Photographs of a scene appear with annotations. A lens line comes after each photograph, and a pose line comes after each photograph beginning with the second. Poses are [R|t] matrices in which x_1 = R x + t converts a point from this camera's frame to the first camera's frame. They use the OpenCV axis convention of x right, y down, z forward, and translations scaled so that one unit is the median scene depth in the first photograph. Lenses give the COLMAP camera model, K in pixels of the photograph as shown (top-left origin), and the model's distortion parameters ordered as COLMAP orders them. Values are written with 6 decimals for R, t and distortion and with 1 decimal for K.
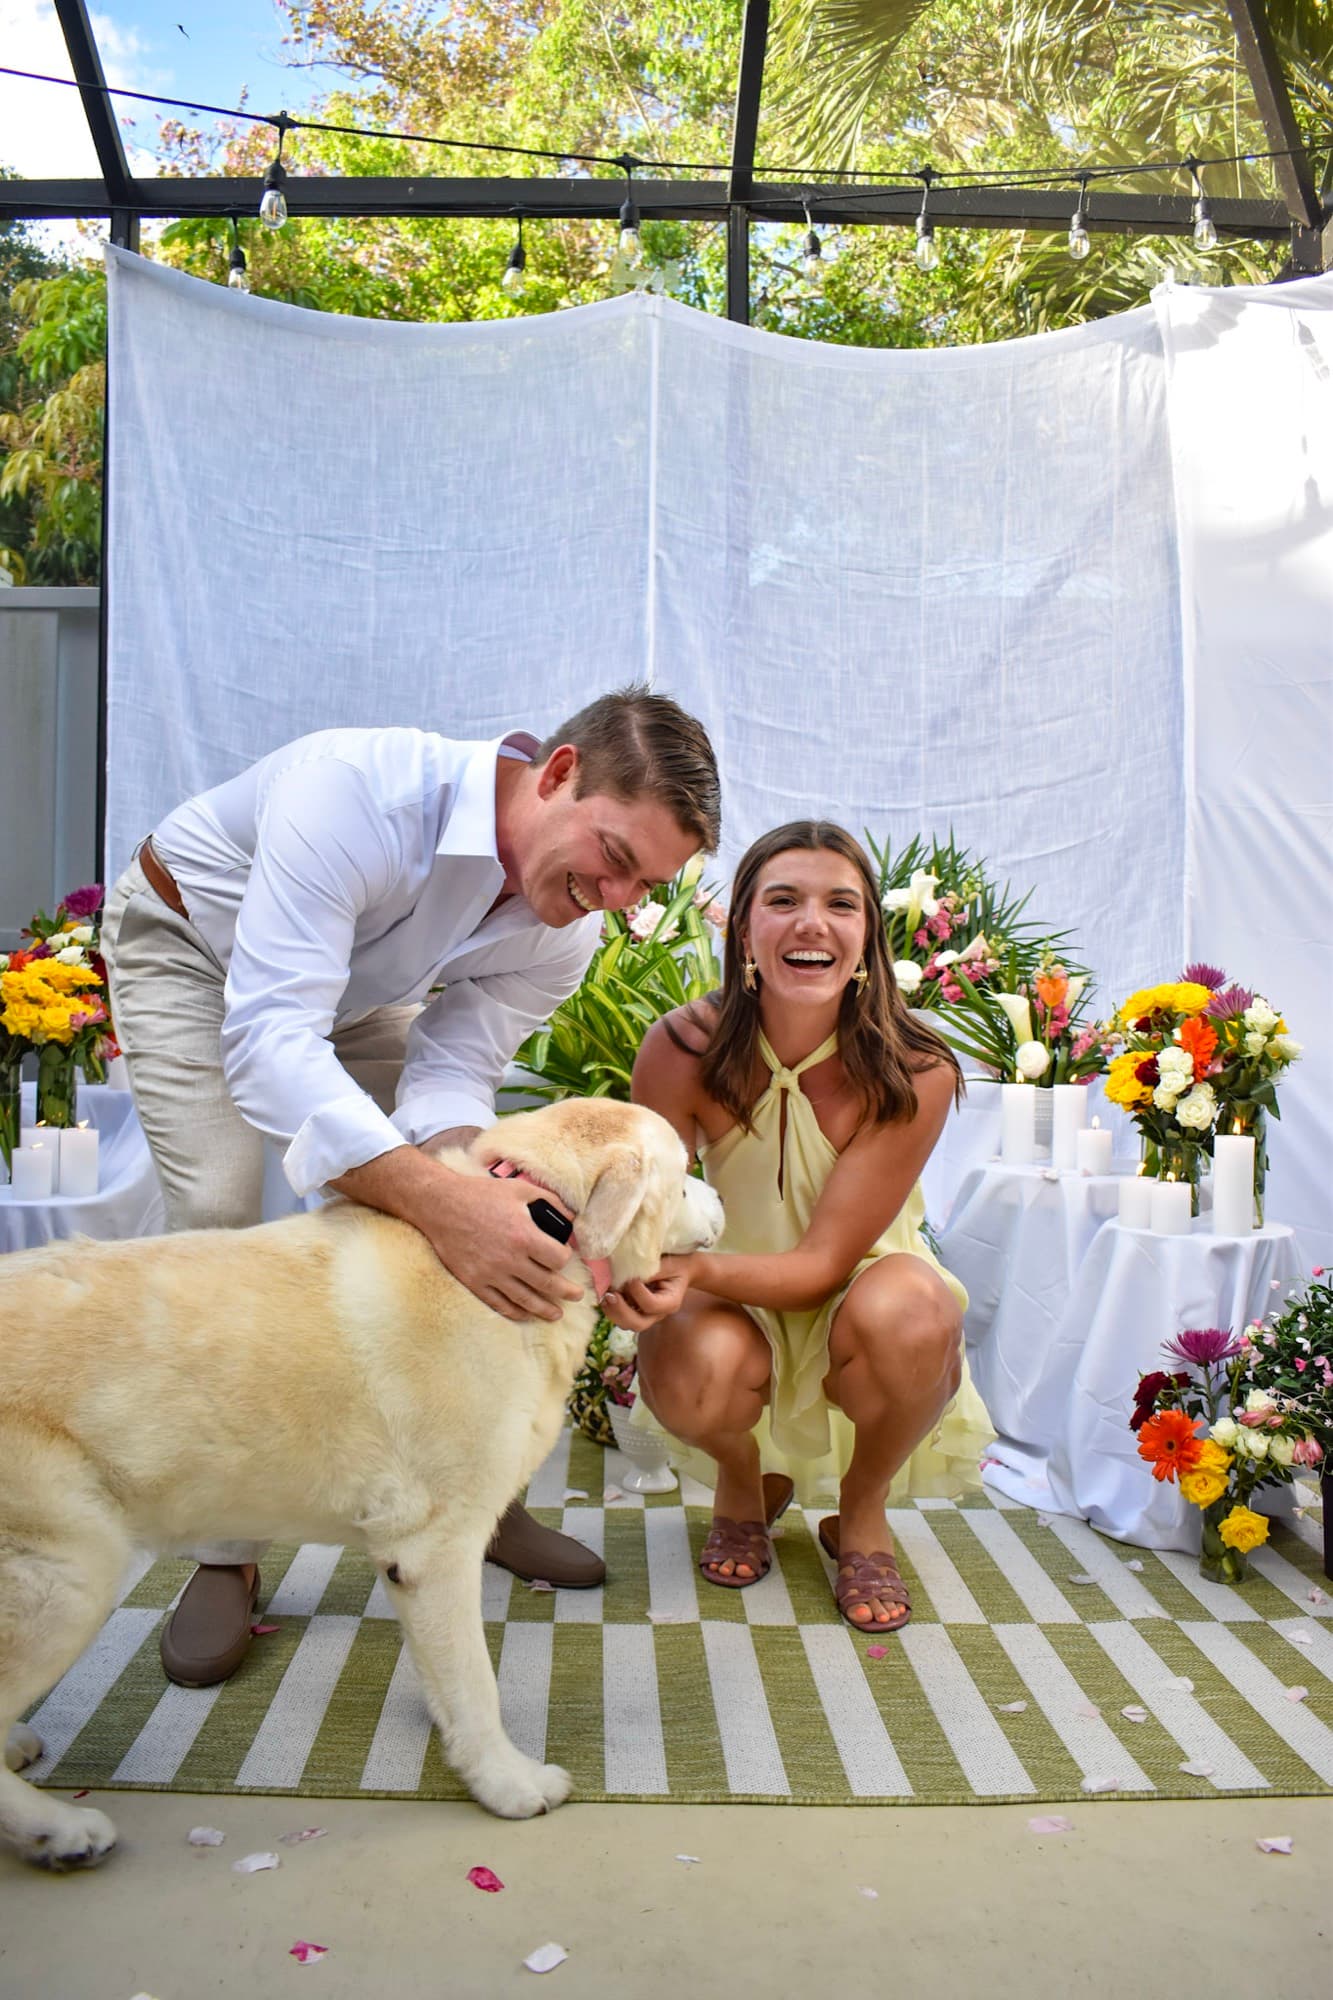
lens RADIAL K [[1557.9, 0, 665.1], [0, 1557.9, 984.2], [0, 0, 1]] dist [-0.093853, 0.016852]
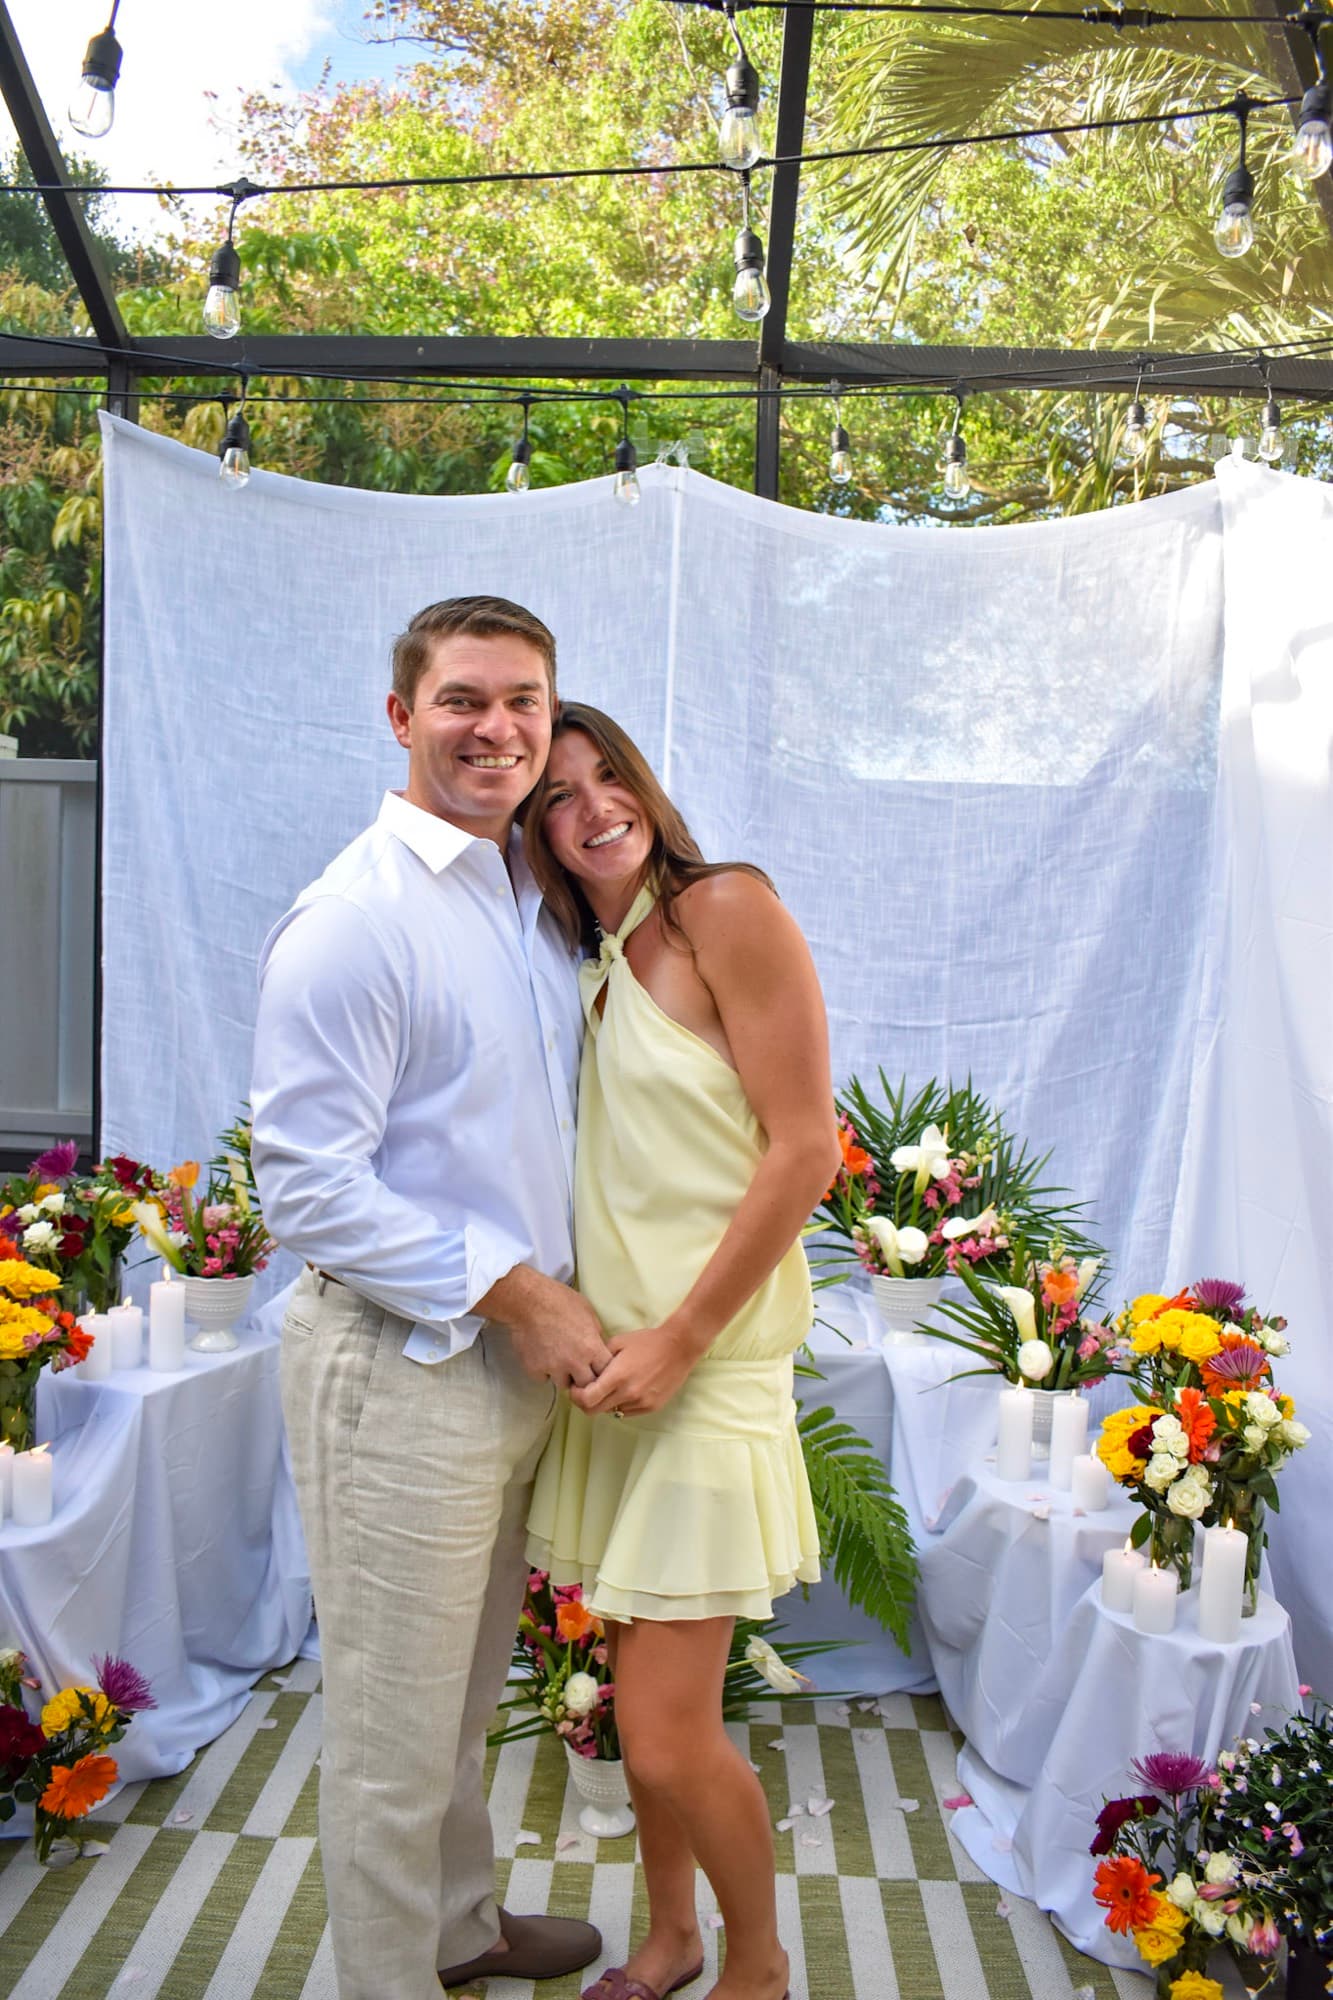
lens RADIAL K [[1547.9, 0, 666.5], [0, 1547.9, 1000.0], [0, 0, 1]] dist [-0.098375, 0.016646]
pose [[0.998129, 0.026868, -0.054917, 0.051826], [-0.023947, 0.998298, 0.053167, -0.194789], [0.056252, -0.051752, 0.997074, 0.057698]]
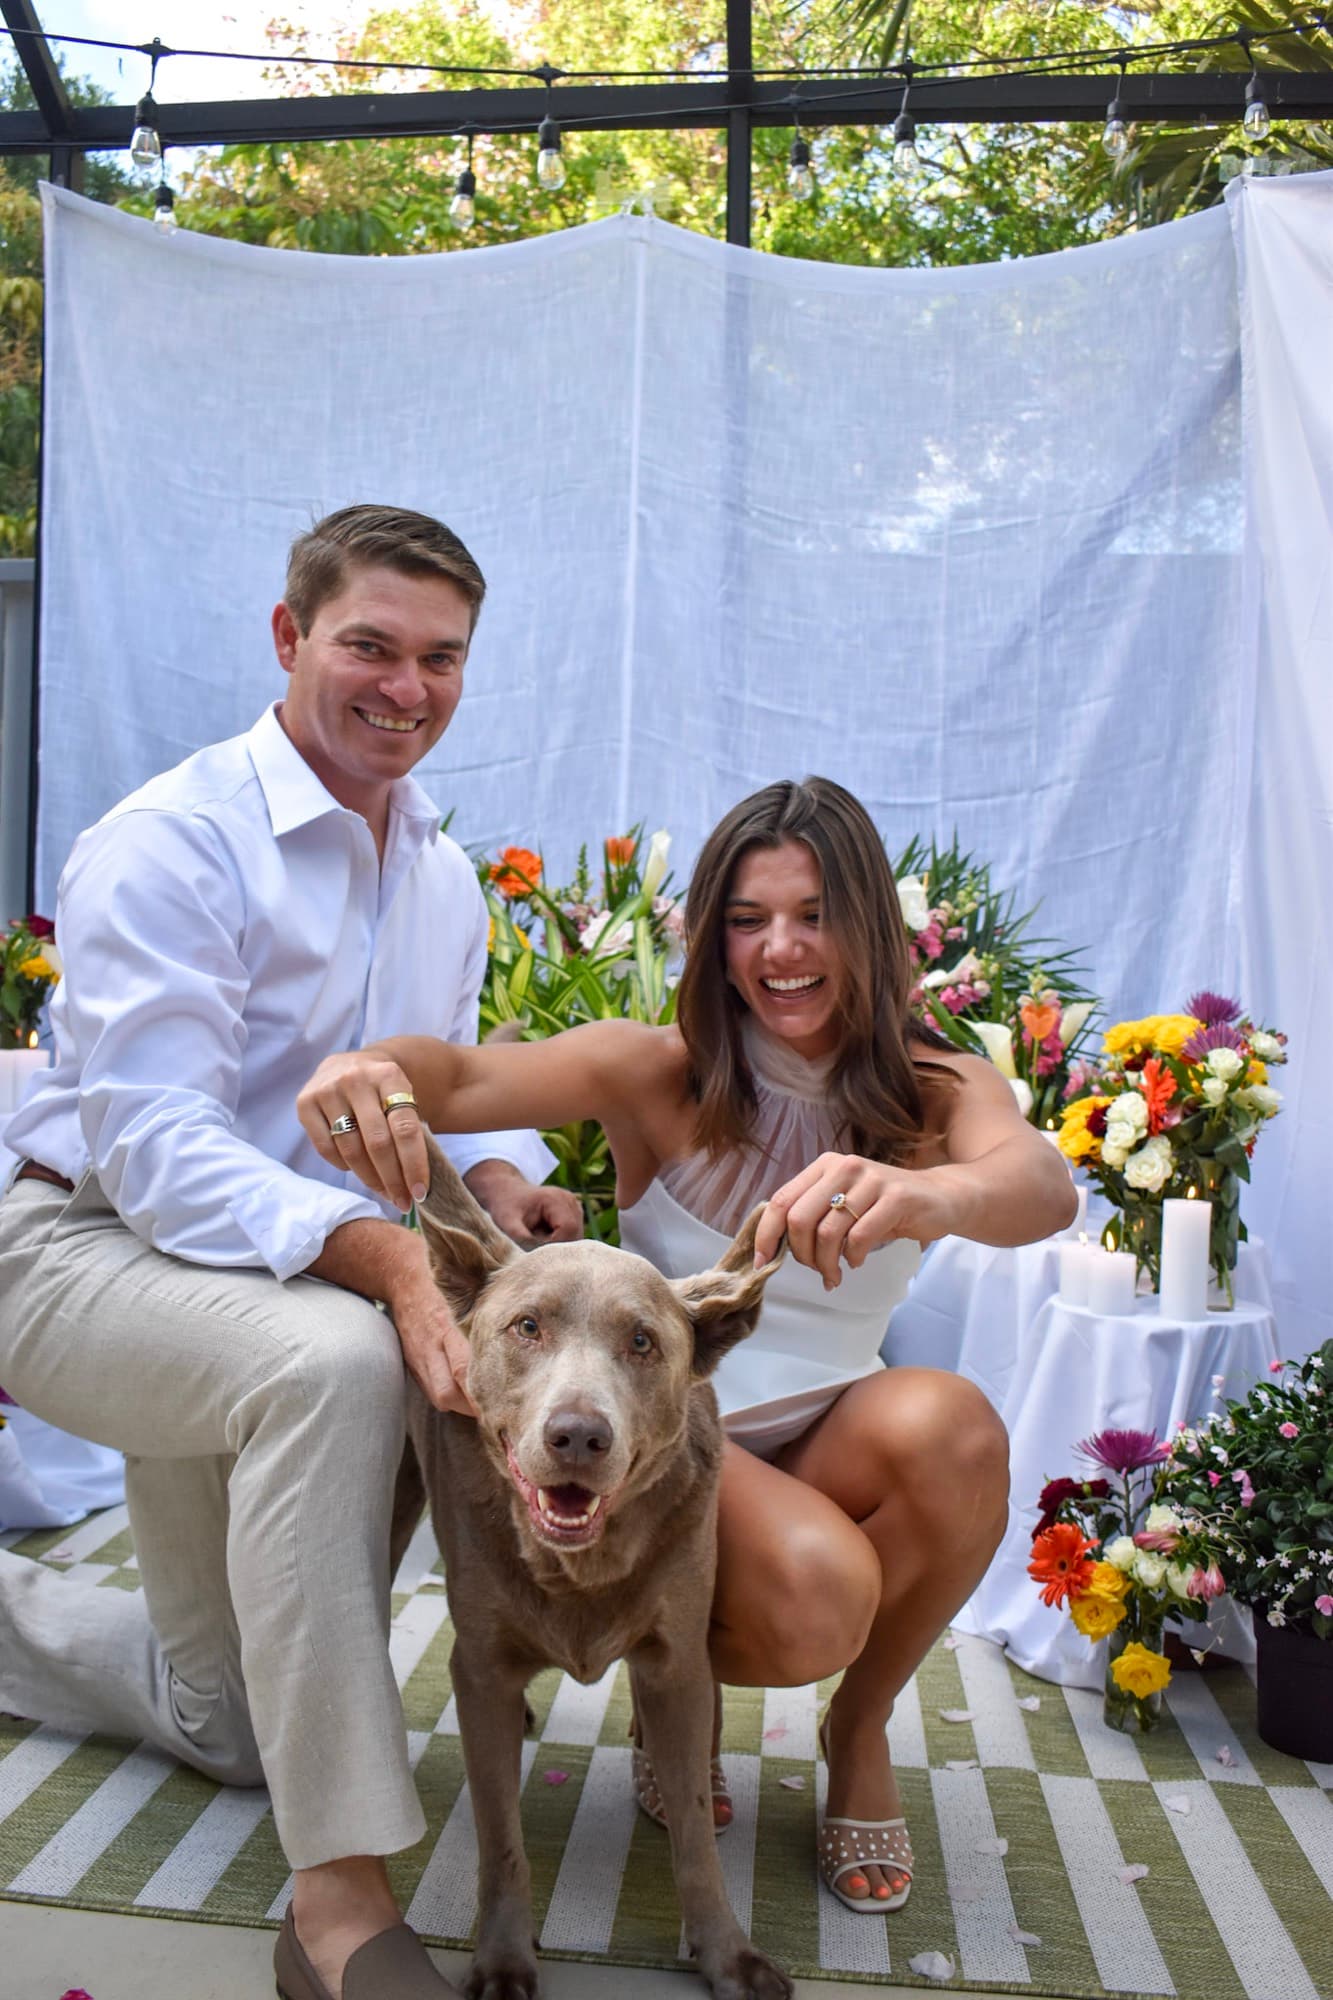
lens RADIAL K [[1781.3, 0, 660.3], [0, 1781.3, 989.3], [0, 0, 1]] dist [-0.079935, -0.003292]
pose [[0.992757, 0.013249, -0.119411, 0.143926], [-0.012958, 0.999911, 0.003212, -0.012133], [0.119443, -0.001642, 0.992840, 0.003001]]
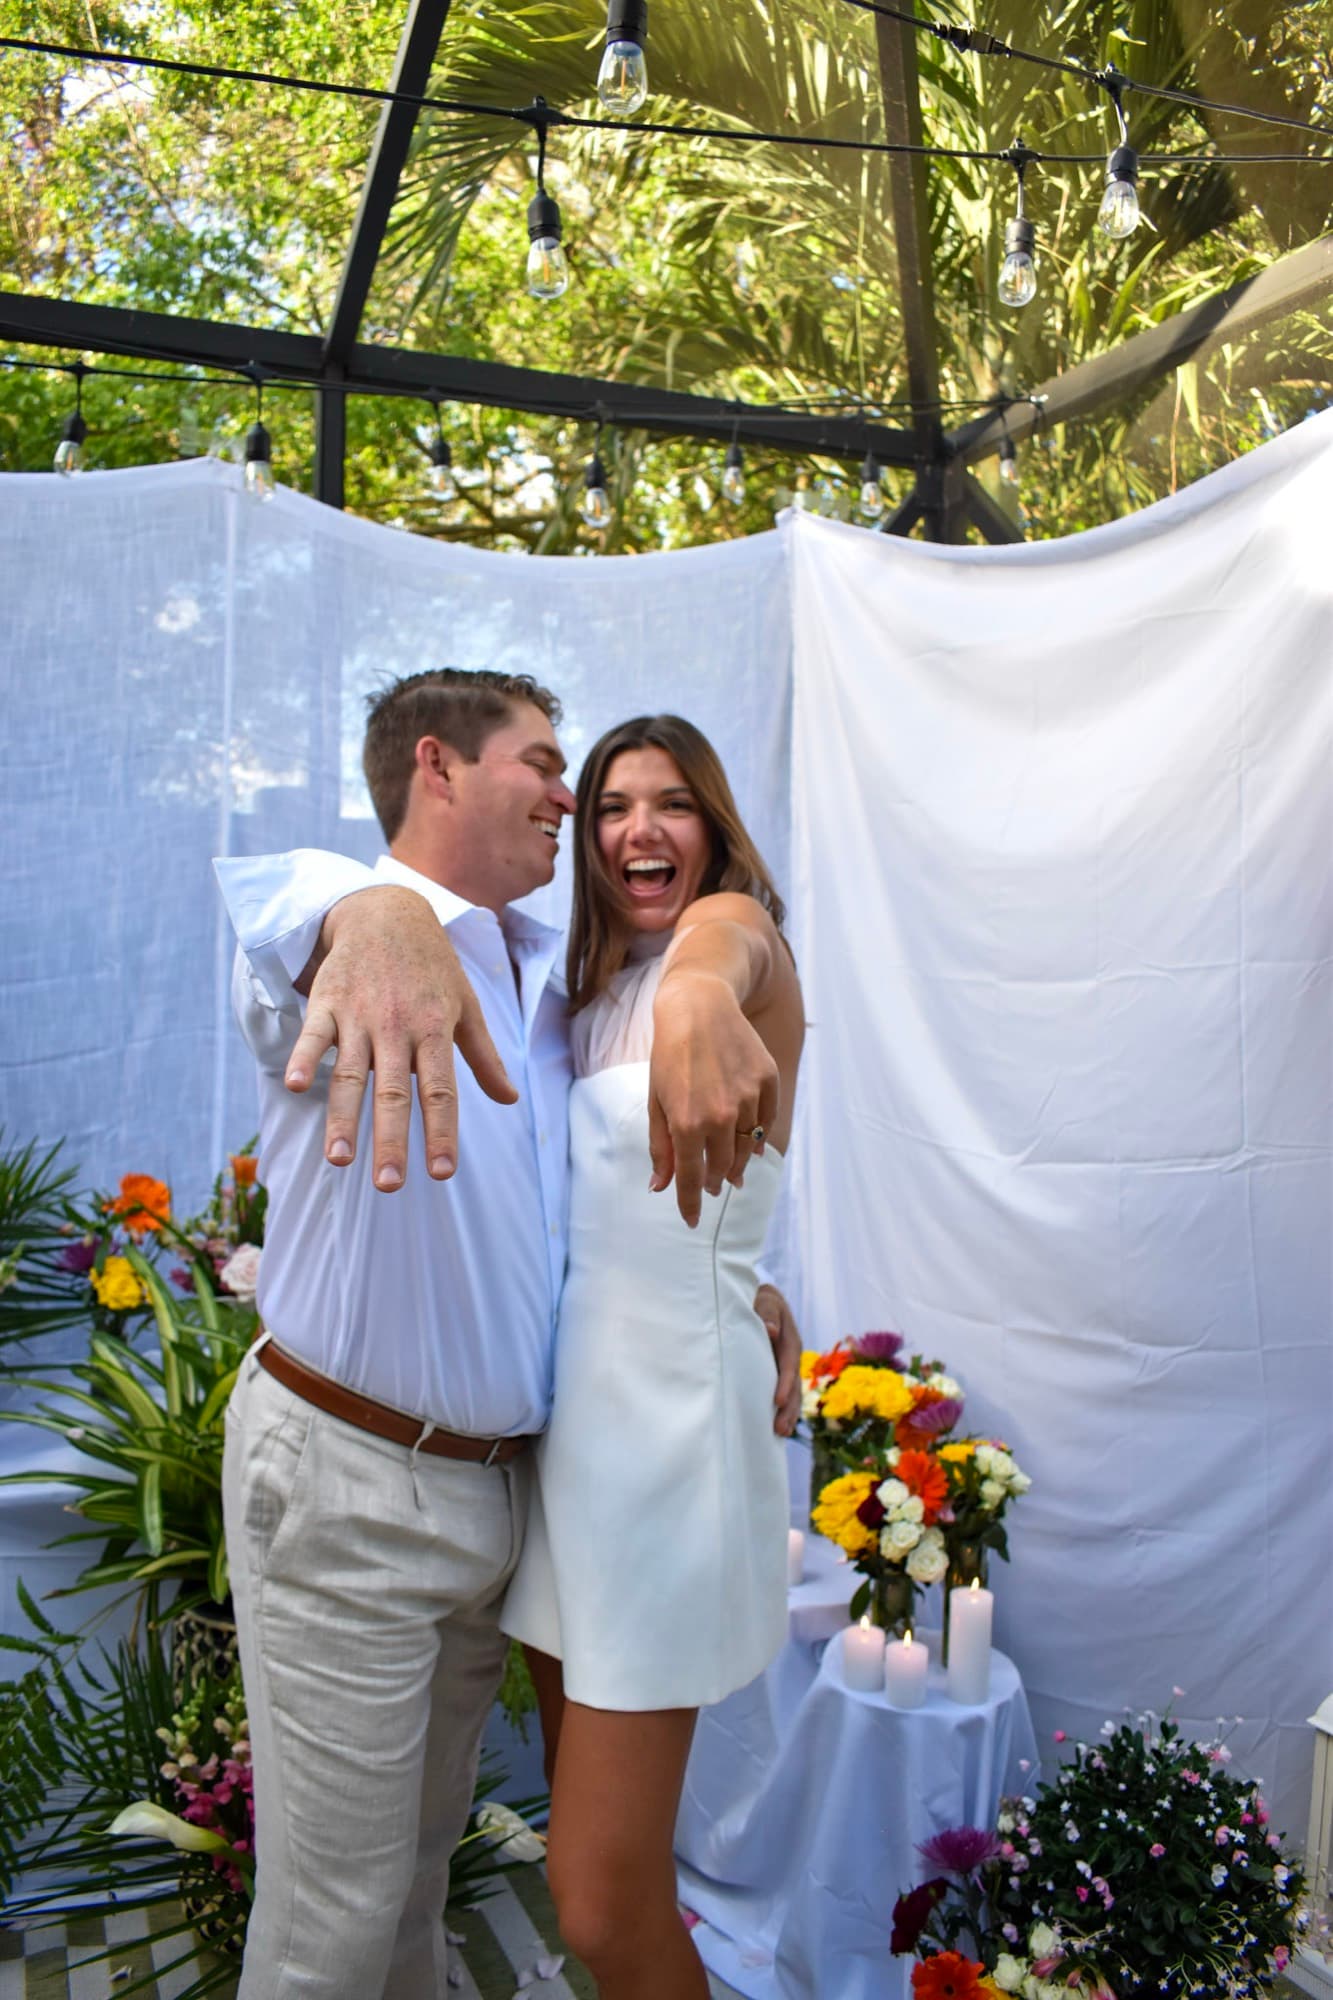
lens RADIAL K [[1557.9, 0, 665.1], [0, 1557.9, 984.2], [0, 0, 1]] dist [-0.093853, 0.016852]
pose [[0.928992, 0.000177, 0.370100, -0.105821], [-0.007721, 0.999792, 0.018902, -0.209085], [-0.370020, -0.020417, 0.928799, 0.156749]]
